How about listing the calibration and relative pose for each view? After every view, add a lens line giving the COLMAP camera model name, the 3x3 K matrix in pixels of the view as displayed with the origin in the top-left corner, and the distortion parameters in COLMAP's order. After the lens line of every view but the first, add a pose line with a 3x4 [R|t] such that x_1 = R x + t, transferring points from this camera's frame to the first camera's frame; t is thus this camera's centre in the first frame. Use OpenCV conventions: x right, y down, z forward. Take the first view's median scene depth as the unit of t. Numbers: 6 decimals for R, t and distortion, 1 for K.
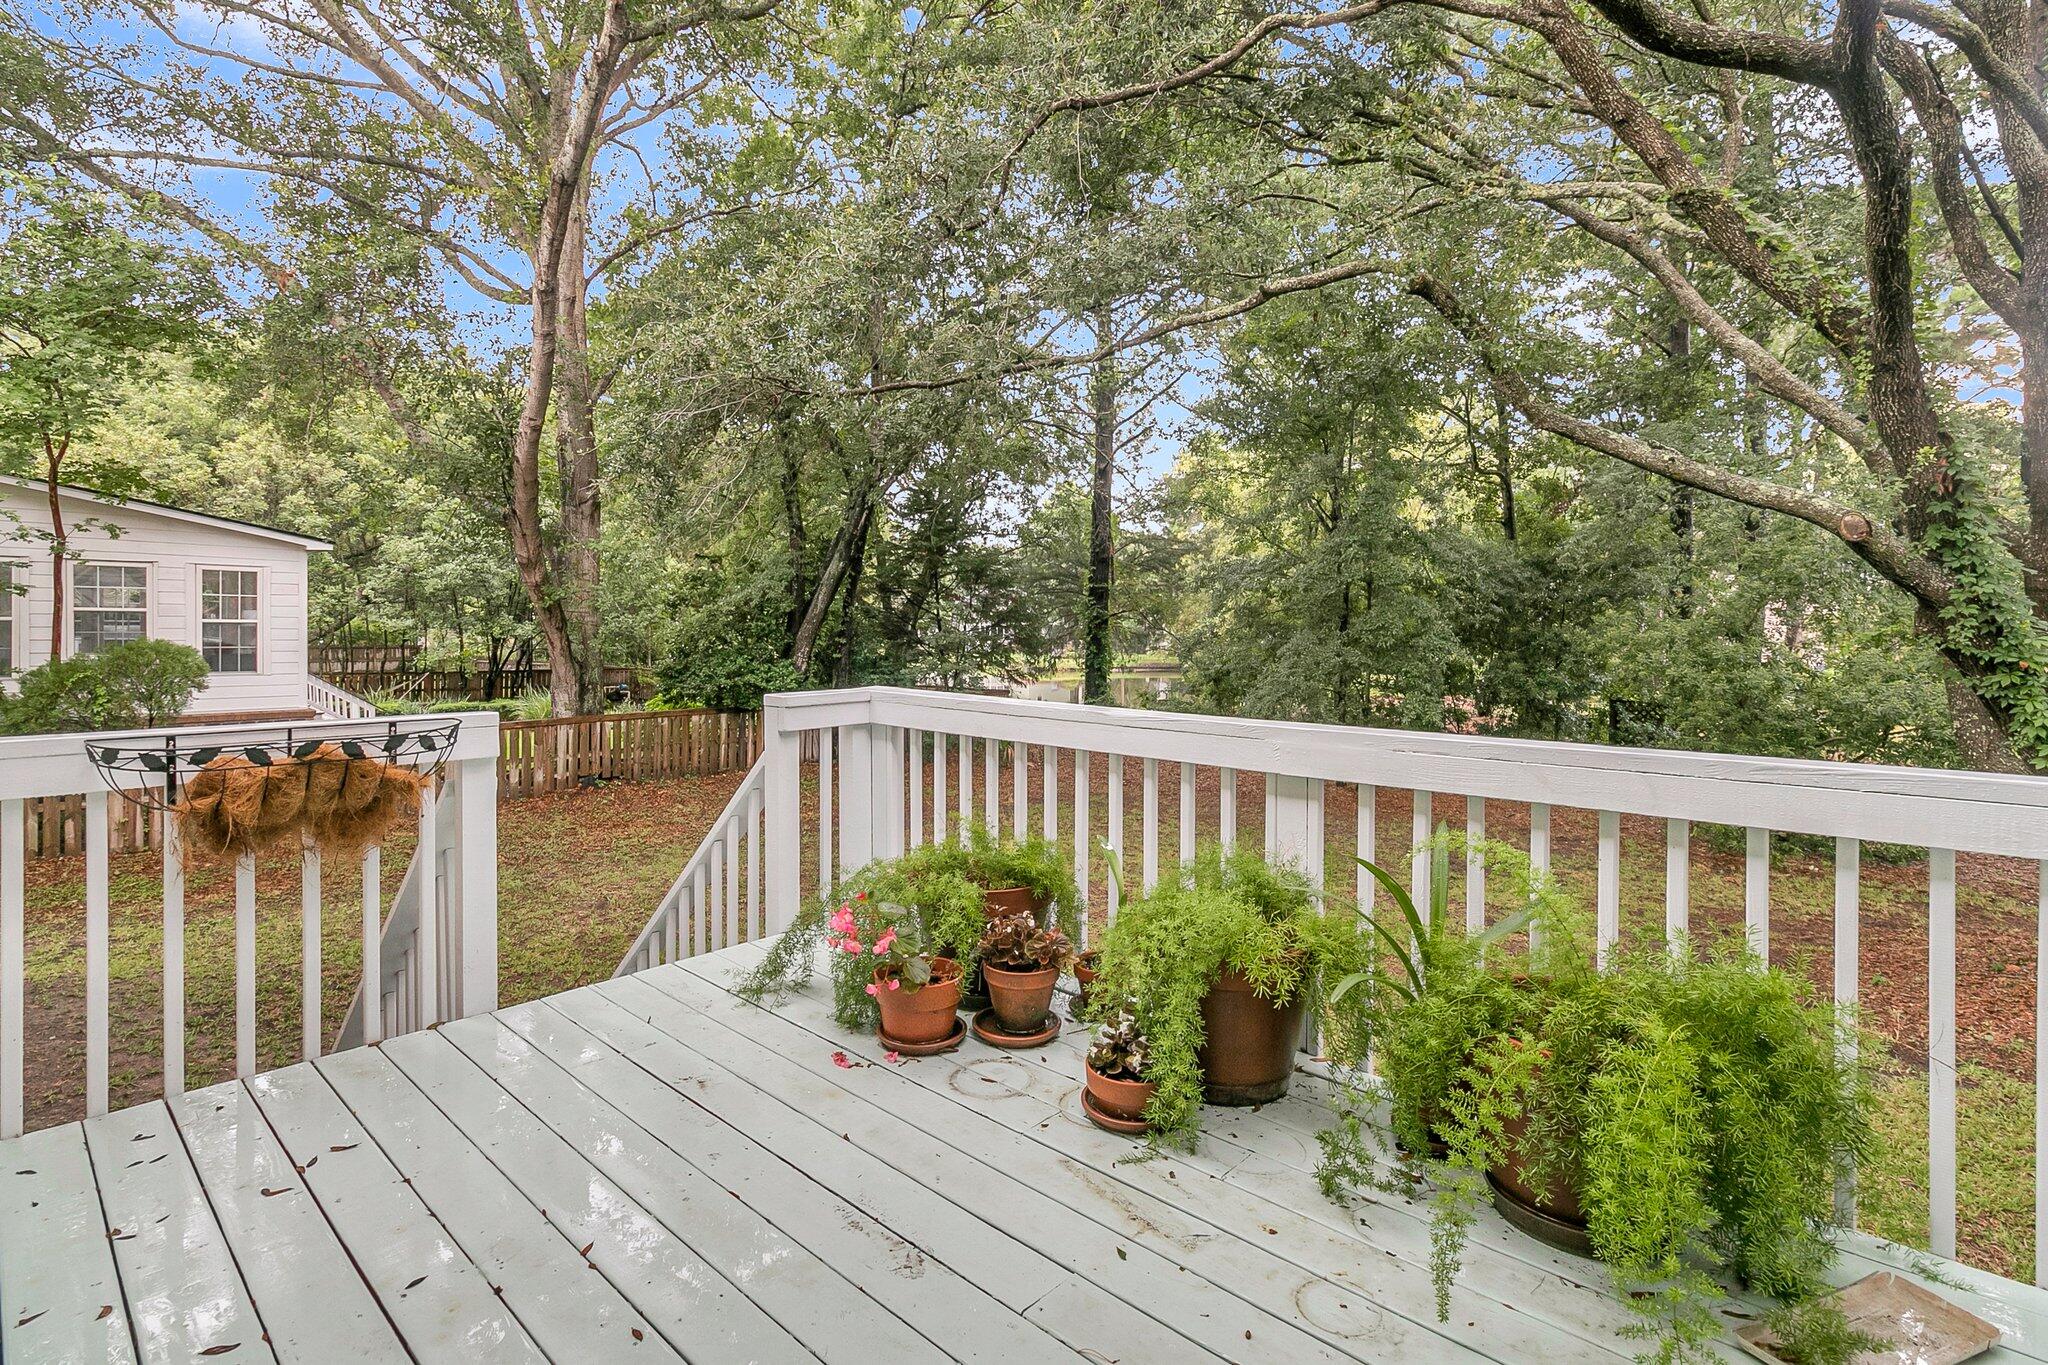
lens RADIAL K [[949.7, 0, 1007.4], [0, 949.7, 667.2], [0, 0, 1]] dist [0.000362, 0.000179]
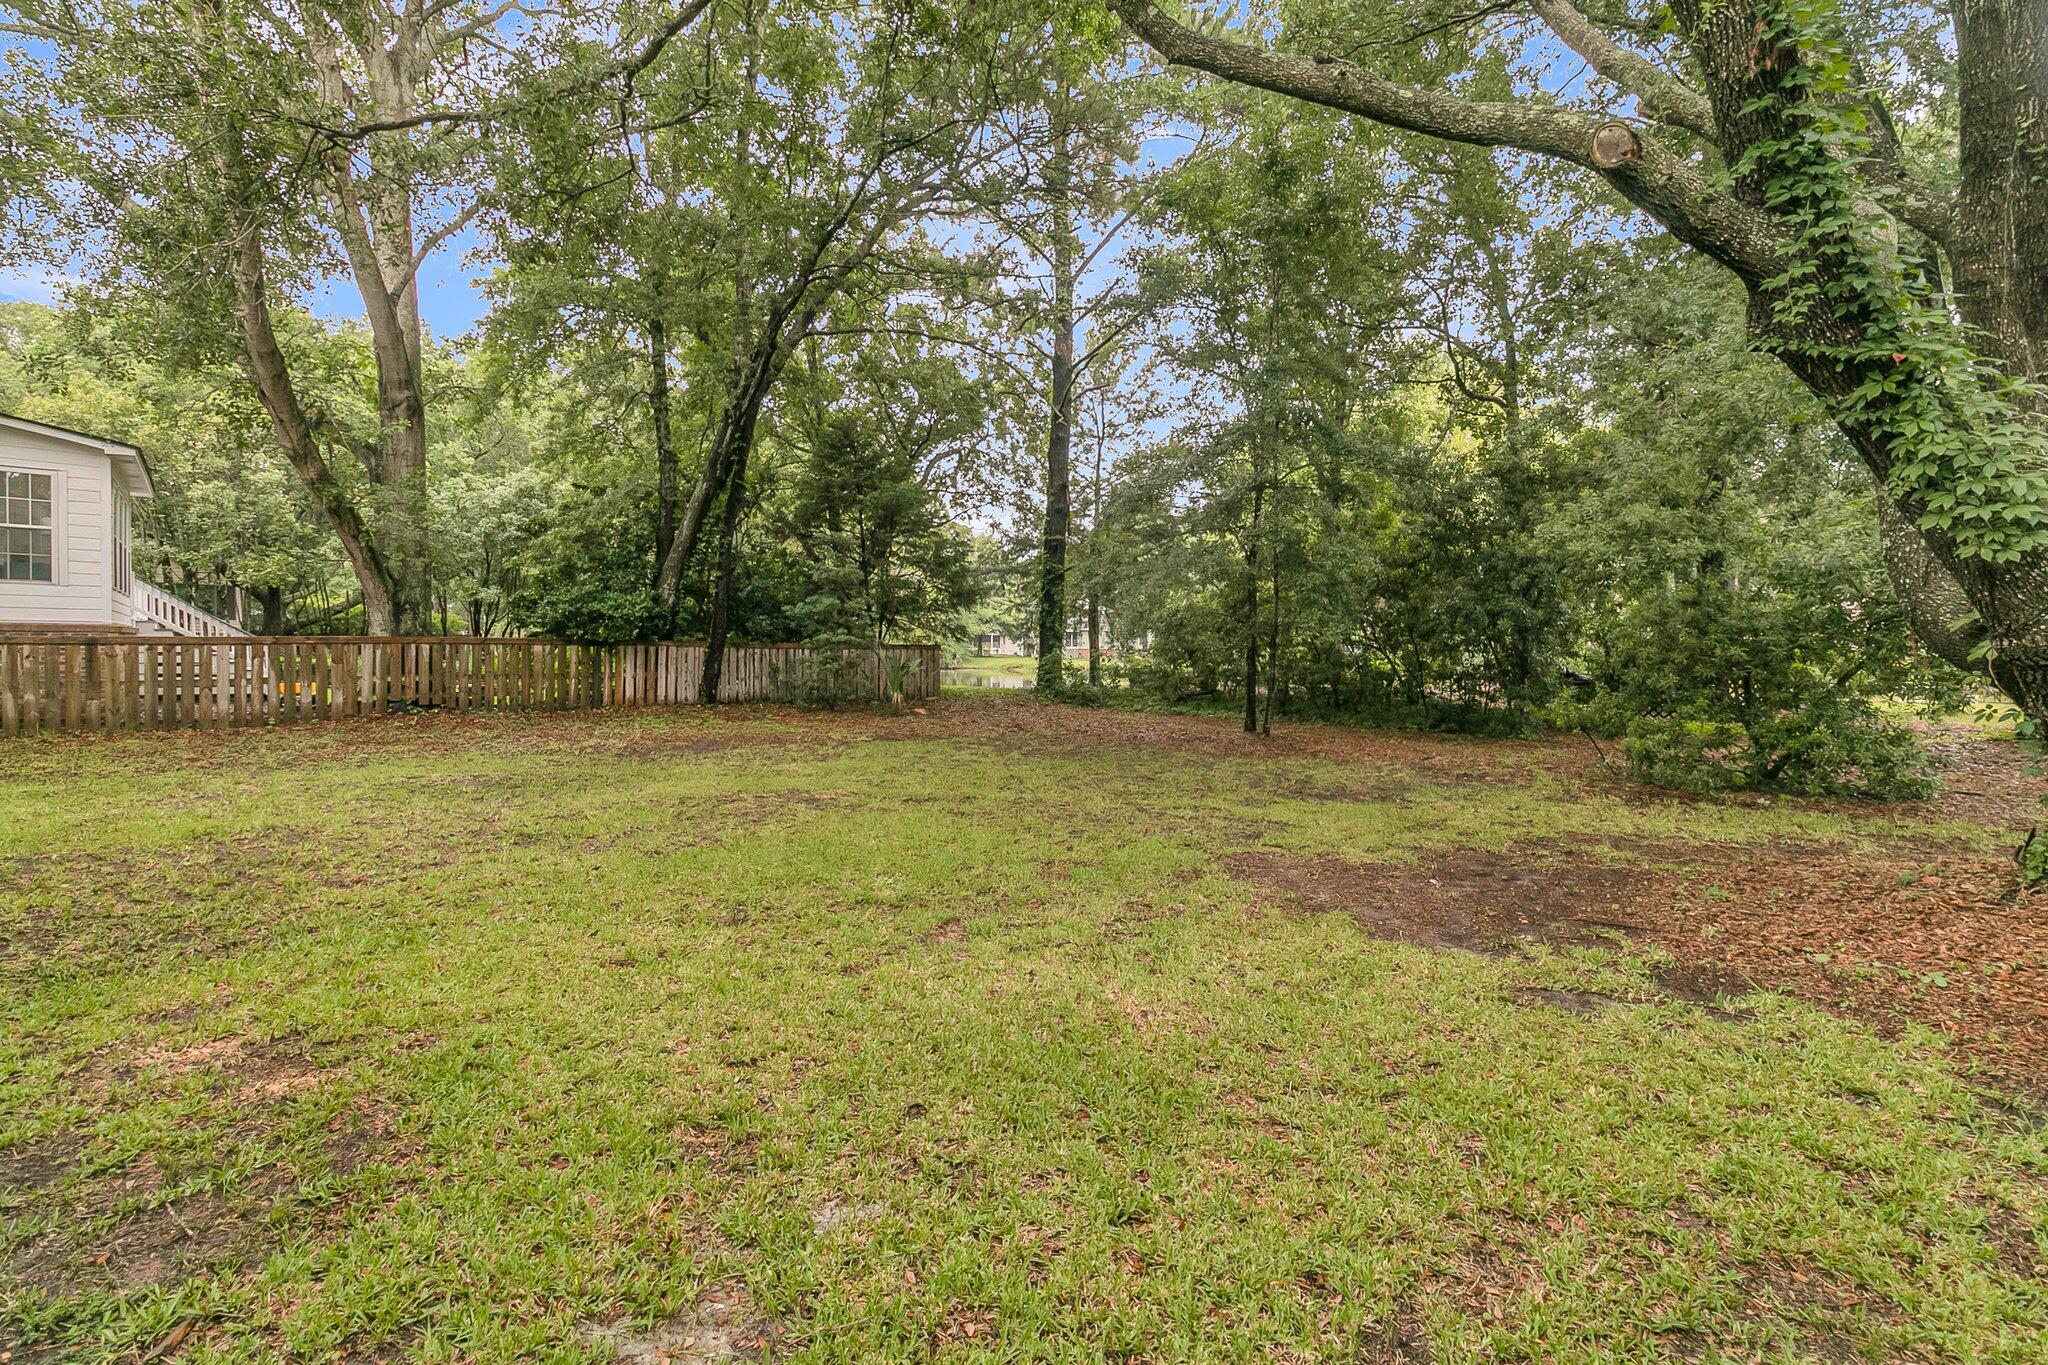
lens RADIAL K [[949.7, 0, 980.0], [0, 949.7, 684.9], [0, 0, 1]] dist [0.000362, 0.000179]
pose [[0.995414, 0.009396, -0.095203, 0.228840], [-0.007970, 0.999850, 0.015347, 0.086954], [0.095333, -0.014518, 0.995340, 0.139790]]
